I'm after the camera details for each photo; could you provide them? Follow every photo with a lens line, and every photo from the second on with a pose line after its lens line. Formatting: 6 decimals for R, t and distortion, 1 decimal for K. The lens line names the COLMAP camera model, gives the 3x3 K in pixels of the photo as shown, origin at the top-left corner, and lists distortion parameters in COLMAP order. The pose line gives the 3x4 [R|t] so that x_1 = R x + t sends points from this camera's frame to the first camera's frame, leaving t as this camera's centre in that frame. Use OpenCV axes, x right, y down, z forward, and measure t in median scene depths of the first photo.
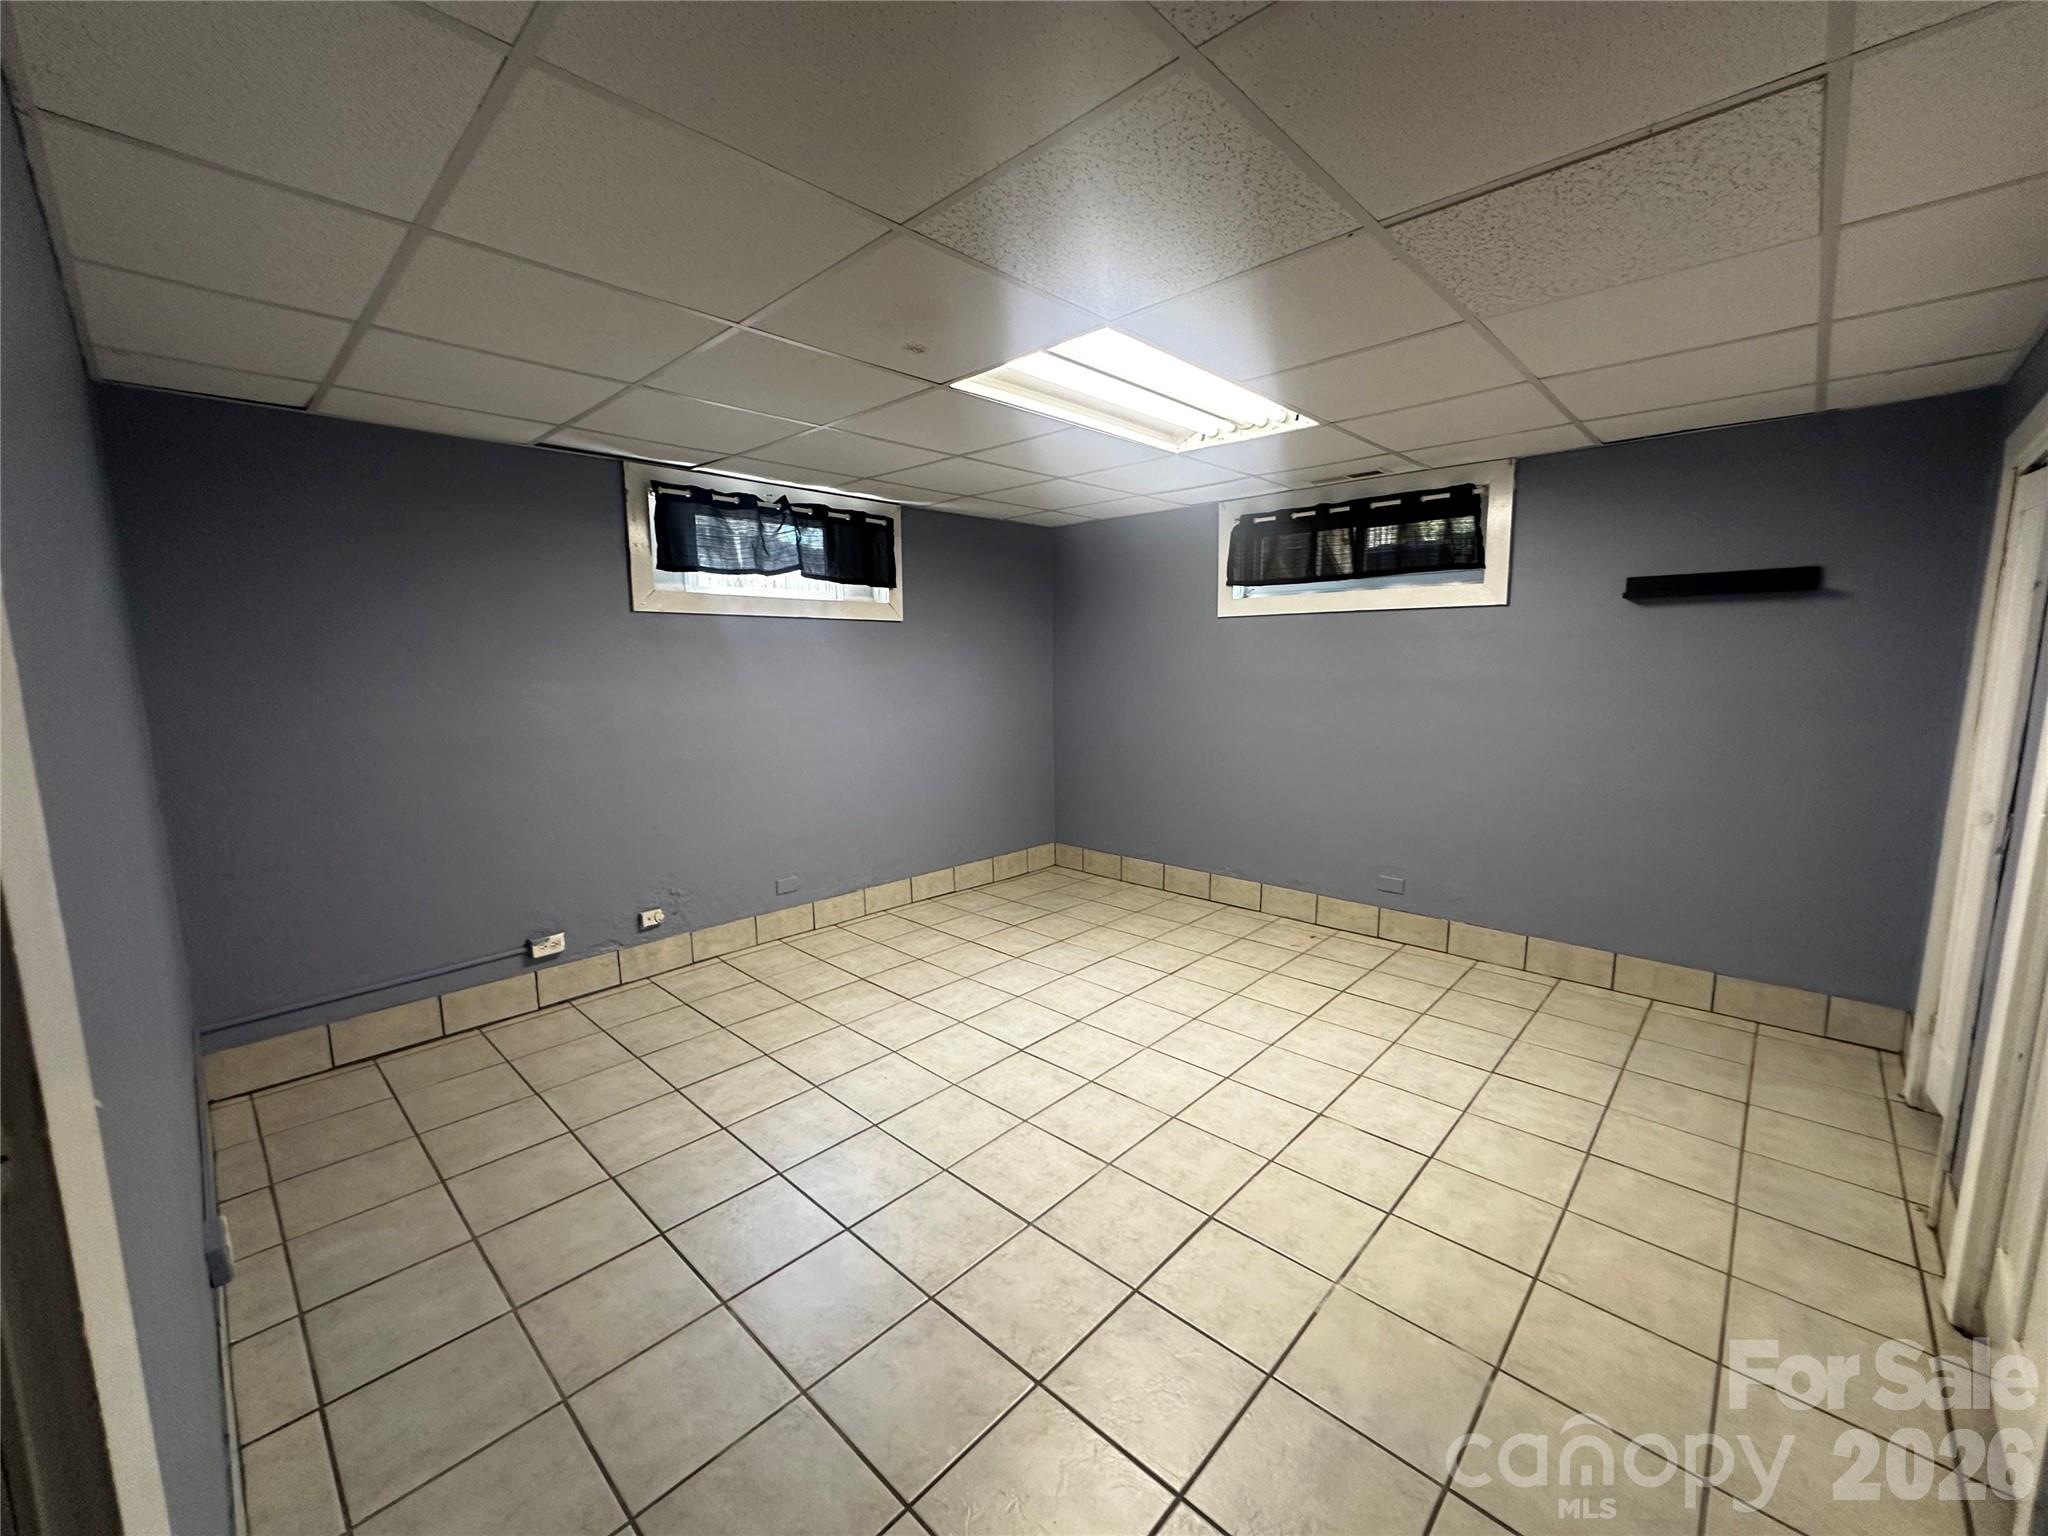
lens RADIAL K [[817.3, 0, 1024.1], [0, 817.3, 766.2], [0, 0, 1]] dist [-0.006719, 0.000962]
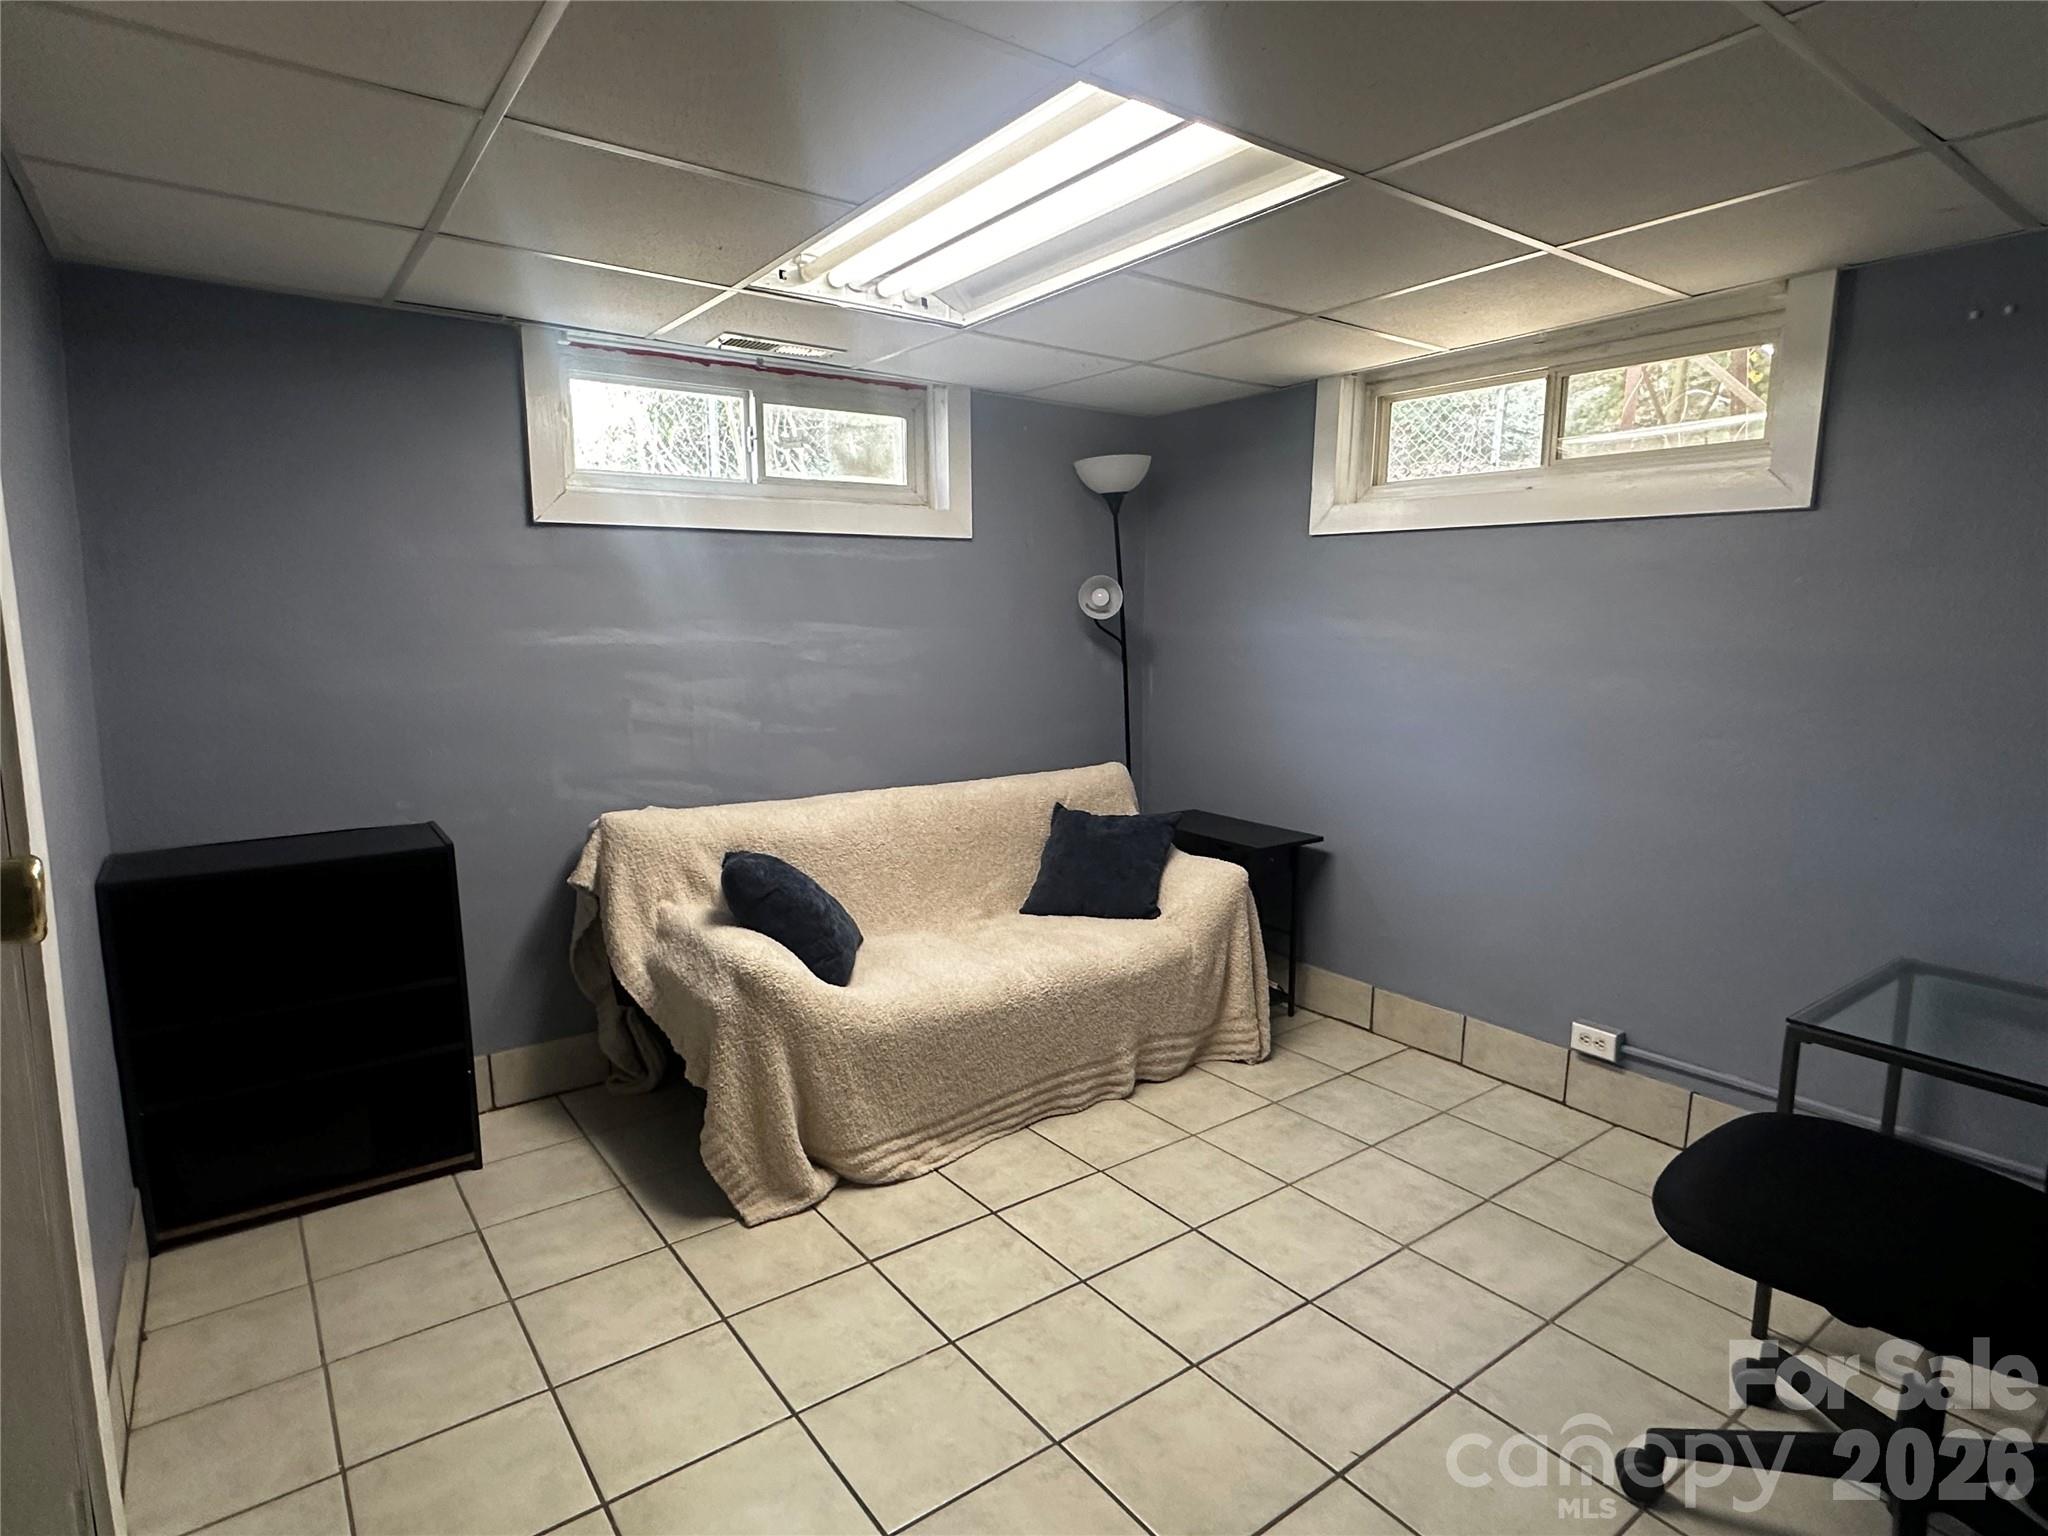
lens RADIAL K [[1106.5, 0, 1056.3], [0, 1106.5, 753.0], [0, 0, 1]] dist [-0.005419, 0.000510]
pose [[0.987142, 0.031482, -0.156714, 0.120101], [-0.031667, 0.999498, 0.001313, 0.014401], [0.156677, 0.003666, 0.987643, -0.110541]]
